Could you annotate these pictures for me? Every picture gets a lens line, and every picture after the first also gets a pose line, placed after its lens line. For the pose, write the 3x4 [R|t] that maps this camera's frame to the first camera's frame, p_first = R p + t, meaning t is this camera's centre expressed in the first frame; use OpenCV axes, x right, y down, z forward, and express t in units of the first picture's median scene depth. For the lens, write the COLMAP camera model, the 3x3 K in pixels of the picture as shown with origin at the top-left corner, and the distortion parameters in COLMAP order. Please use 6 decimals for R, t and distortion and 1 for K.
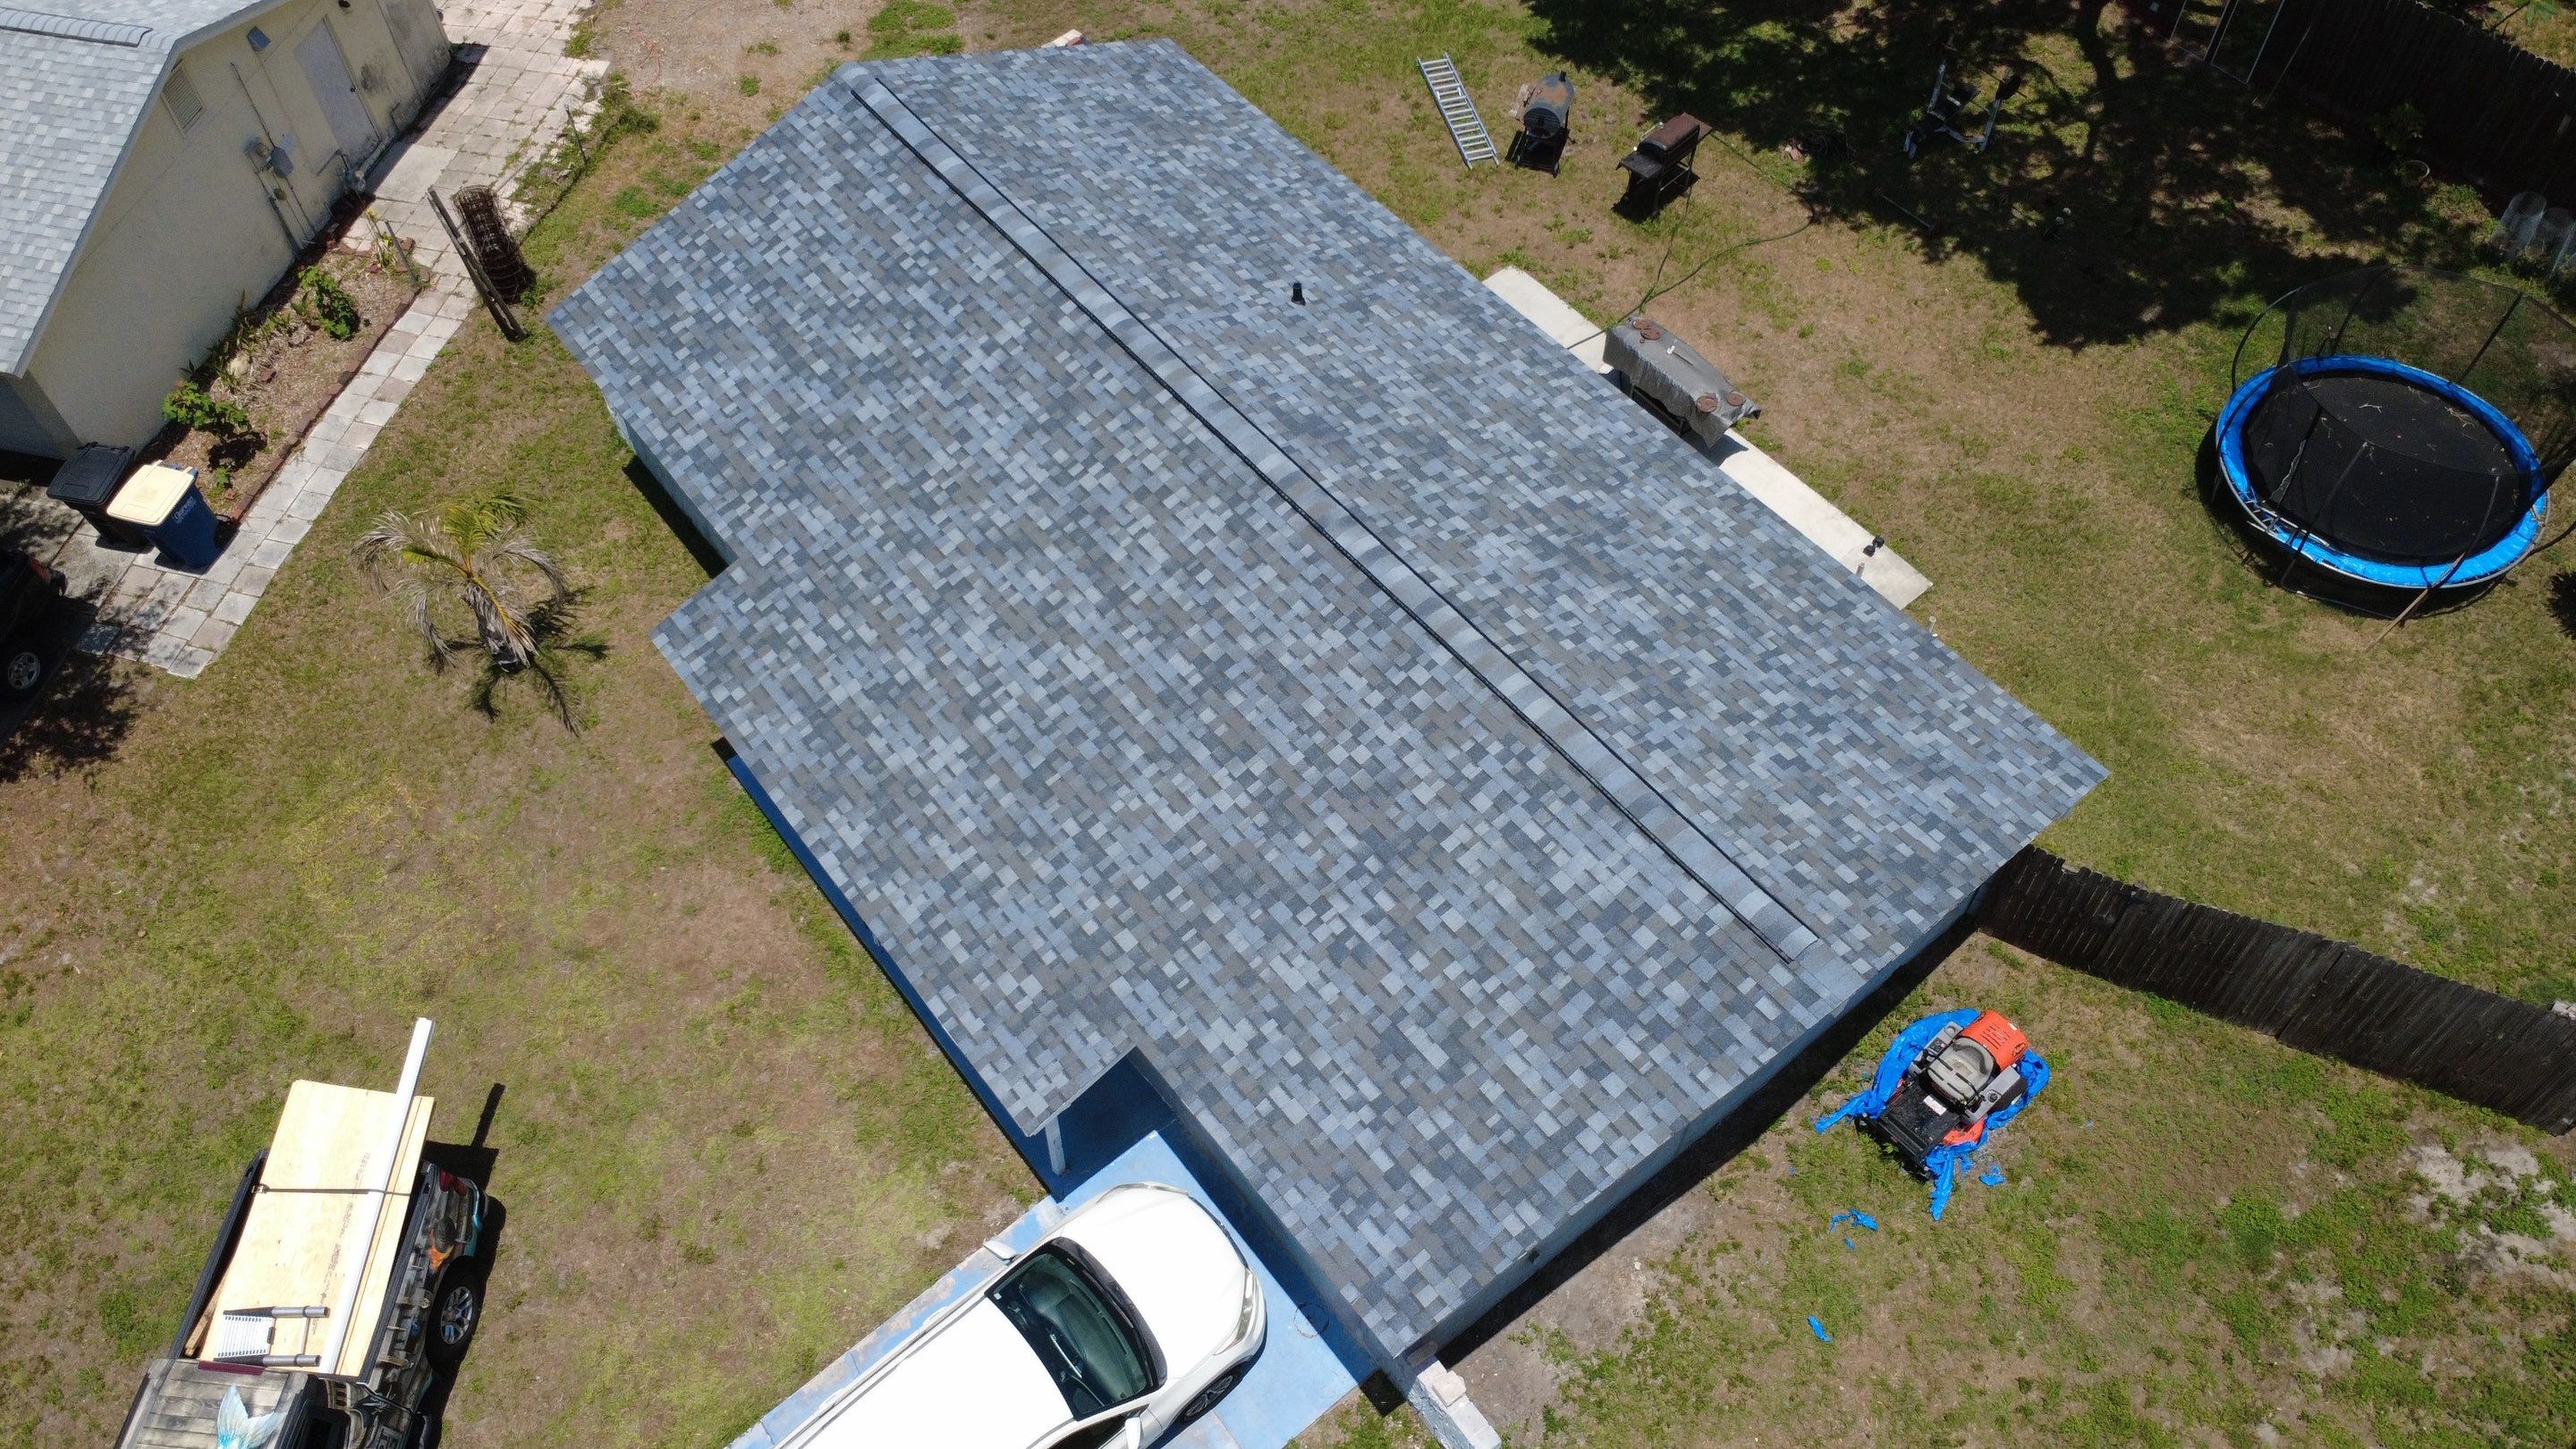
lens RADIAL K [[1878.6, 0, 1284.7], [0, 1878.6, 720.7], [0, 0, 1]] dist [-0.002481, 0.005854]
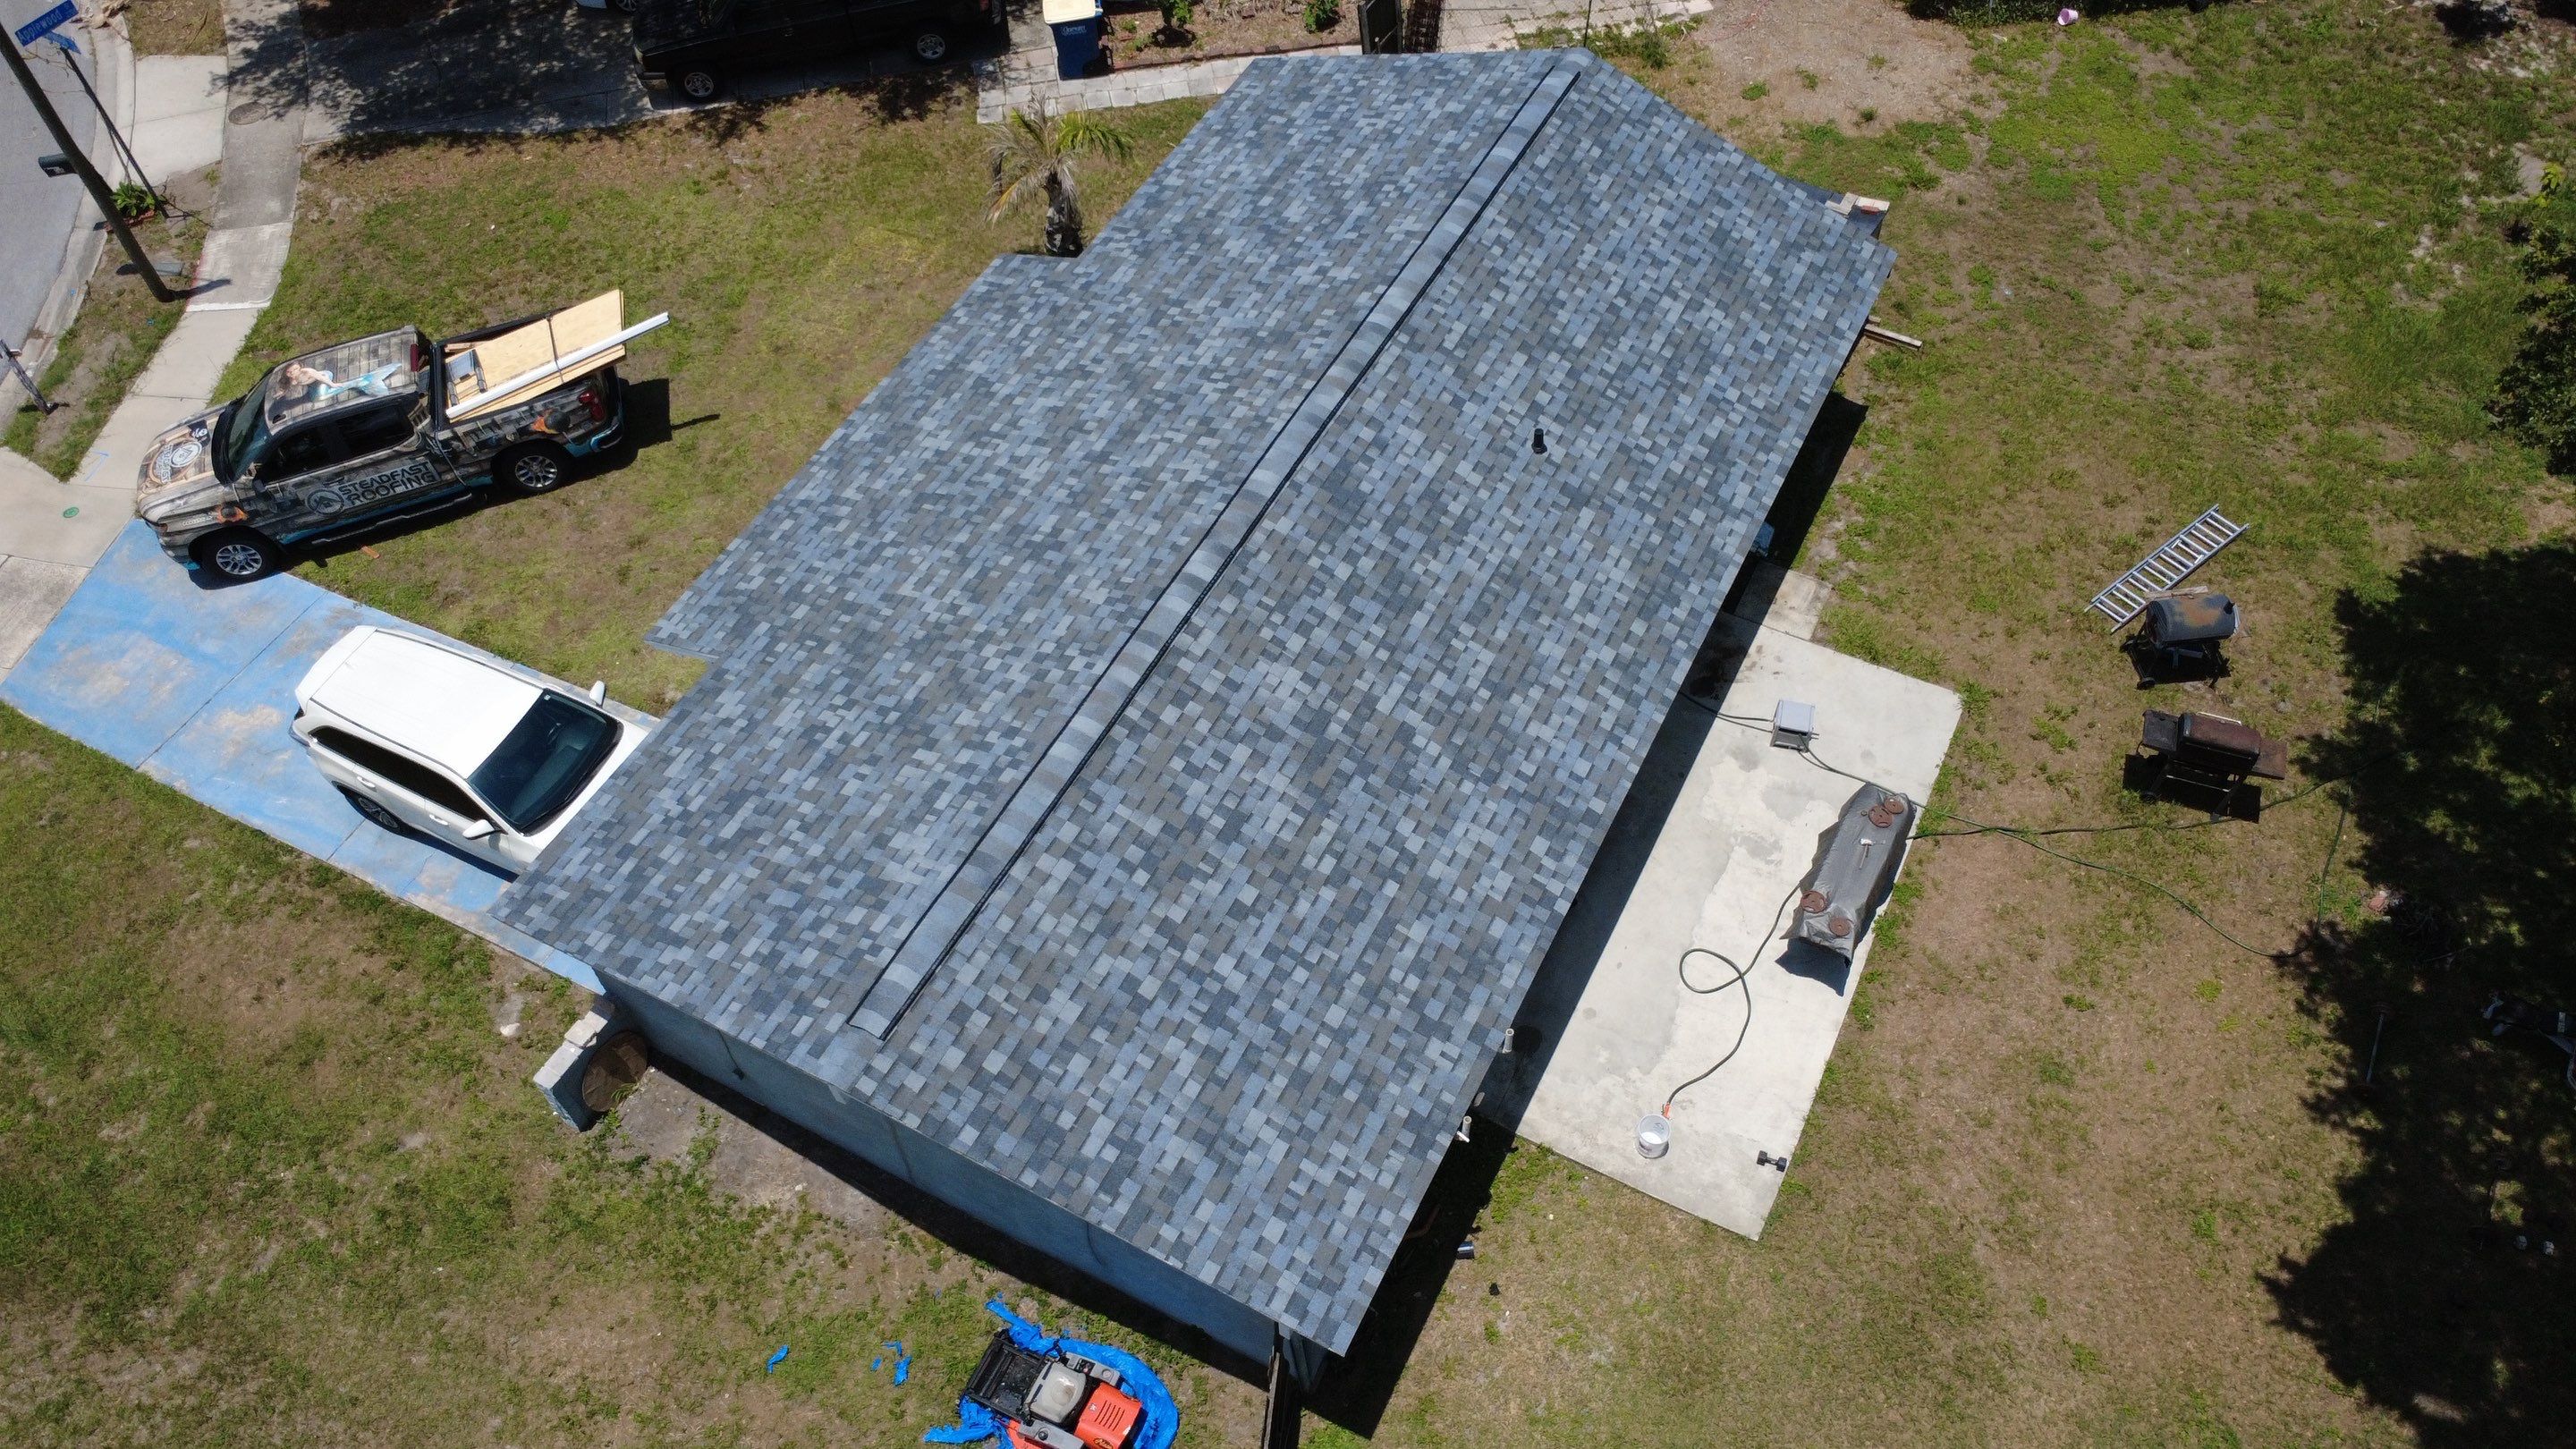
lens RADIAL K [[1878.6, 0, 1282.6], [0, 1878.6, 722.6], [0, 0, 1]] dist [-0.002481, 0.005854]
pose [[0.407720, 0.727858, -0.551350, 0.652380], [-0.729656, 0.622728, 0.282511, -0.346852], [0.548969, 0.287110, 0.784985, 0.237379]]
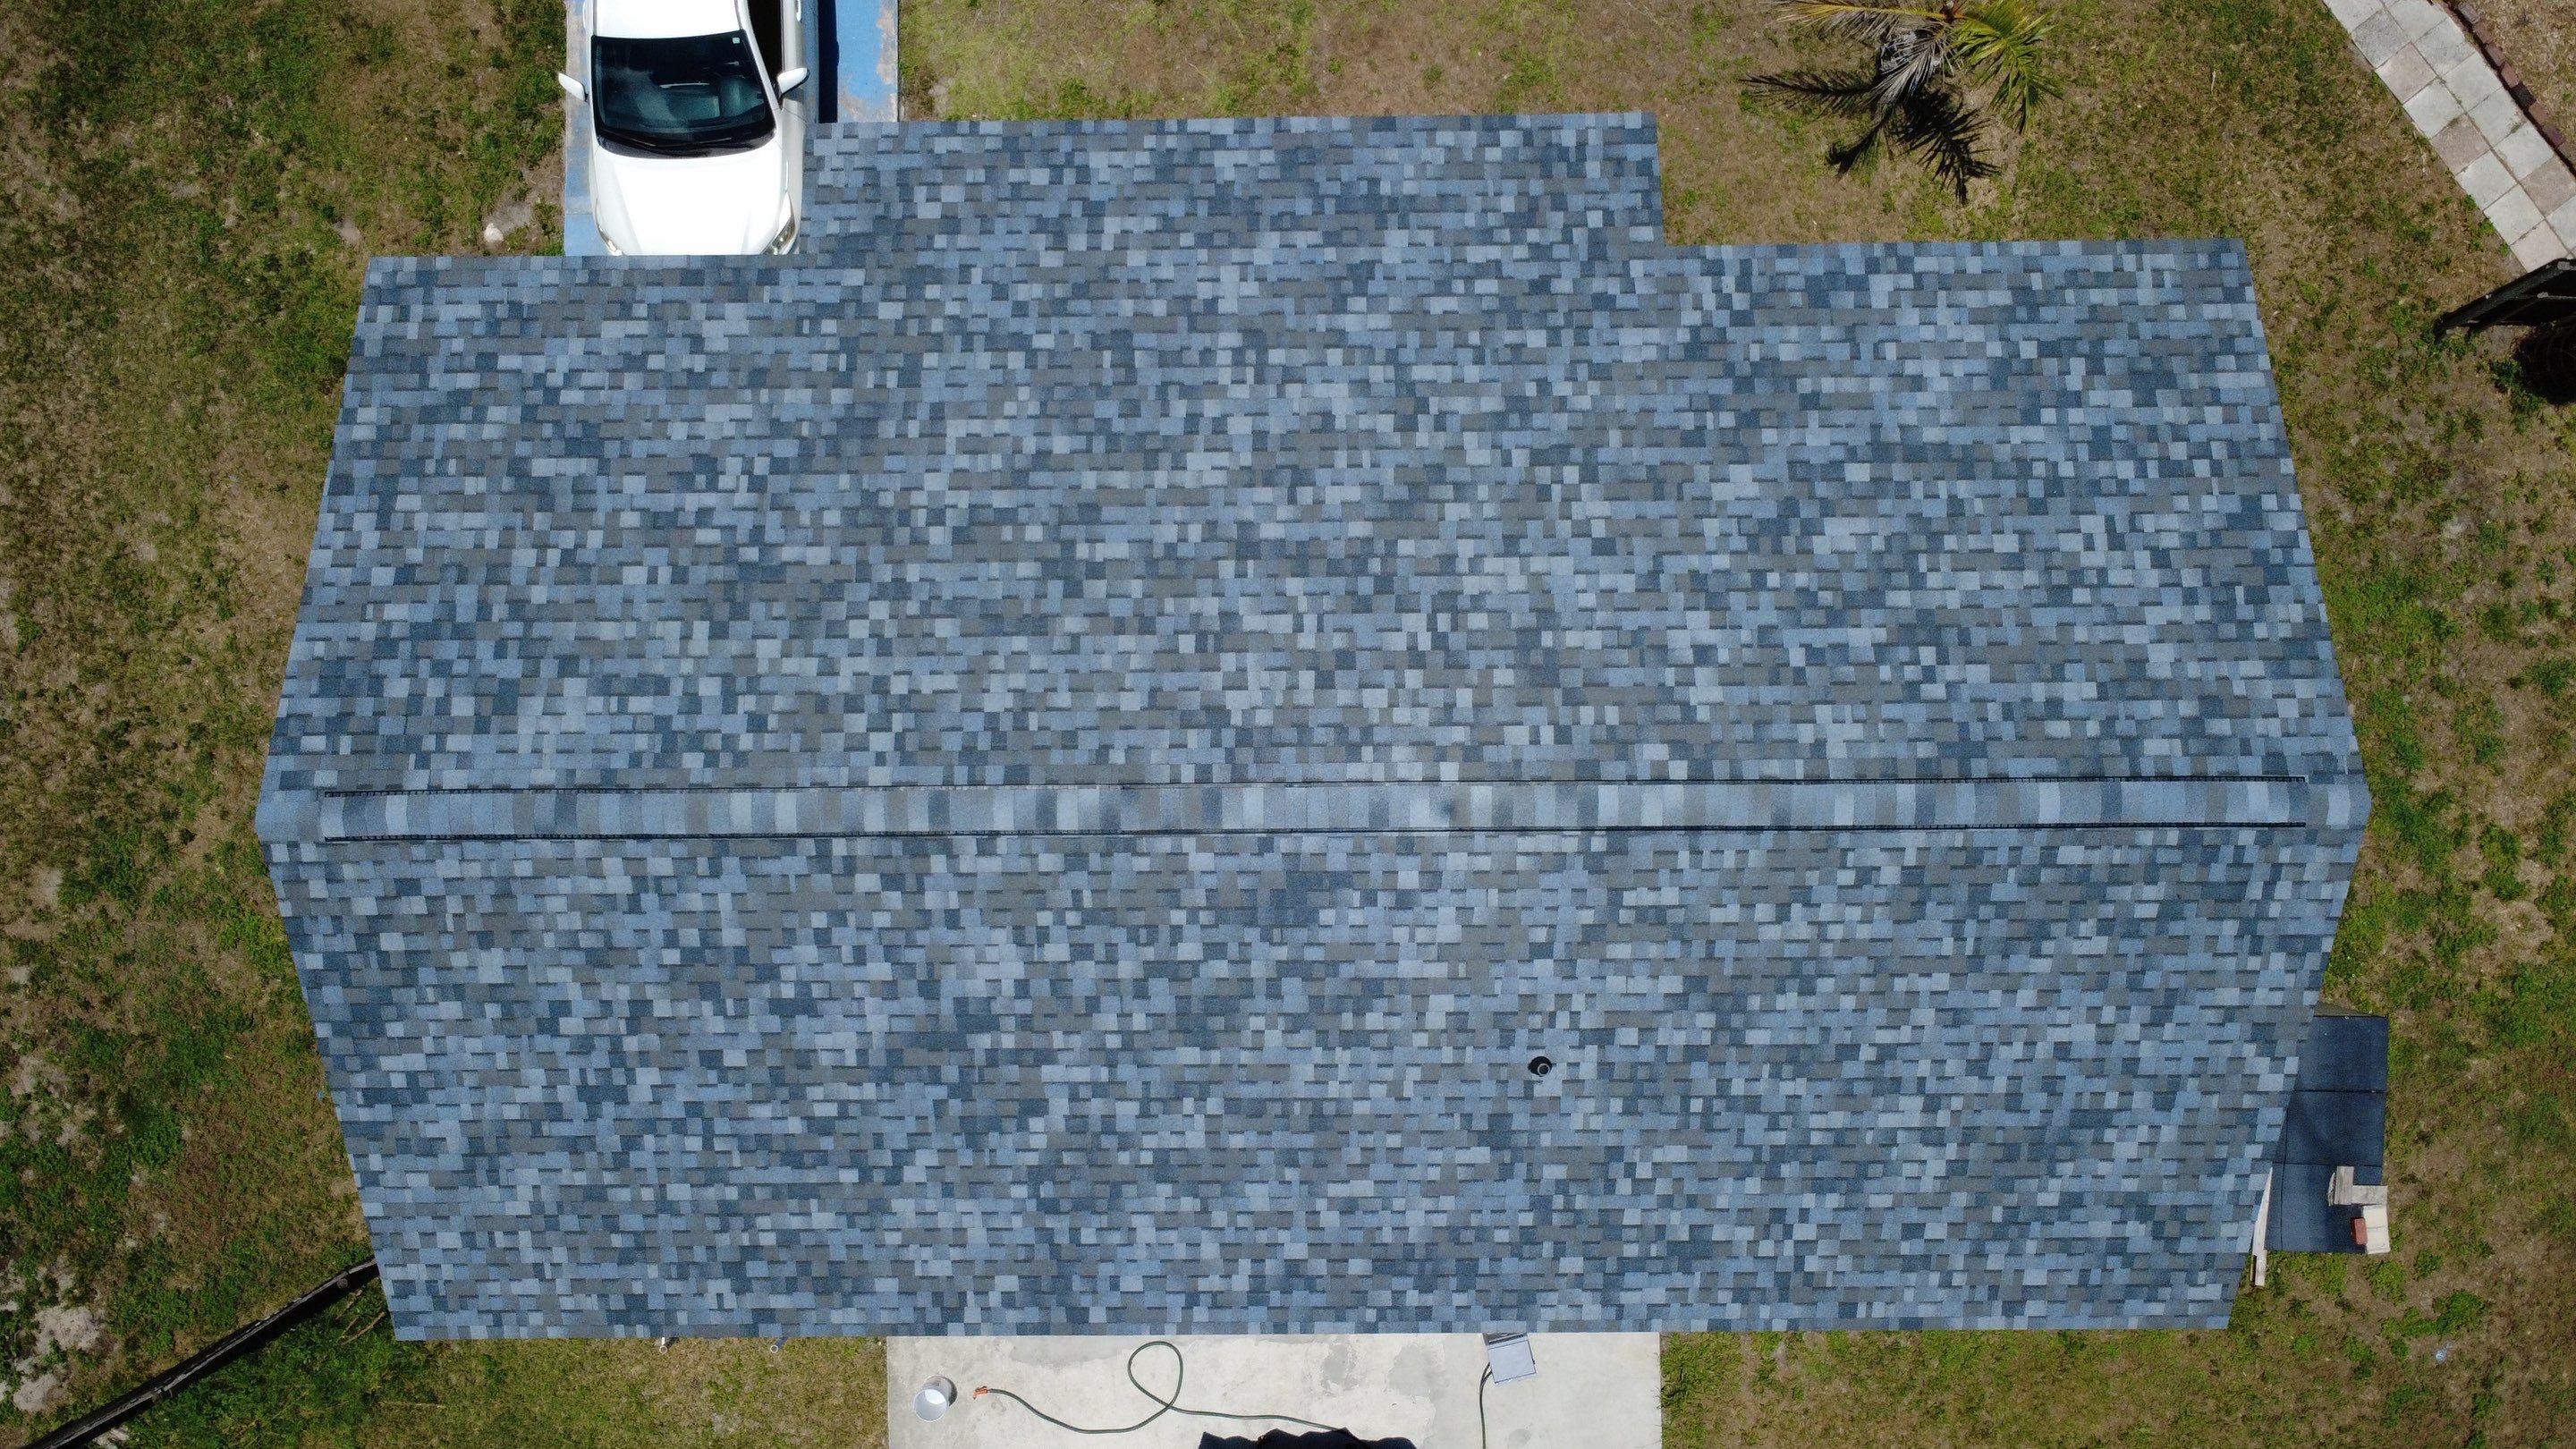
lens RADIAL K [[1878.6, 0, 1282.1], [0, 1878.6, 718.7], [0, 0, 1]] dist [-0.002481, 0.005854]
pose [[-0.613126, 0.789256, 0.033948, -0.067191], [-0.632085, -0.515899, 0.578201, -0.561000], [0.473862, 0.333052, 0.815188, 0.369145]]
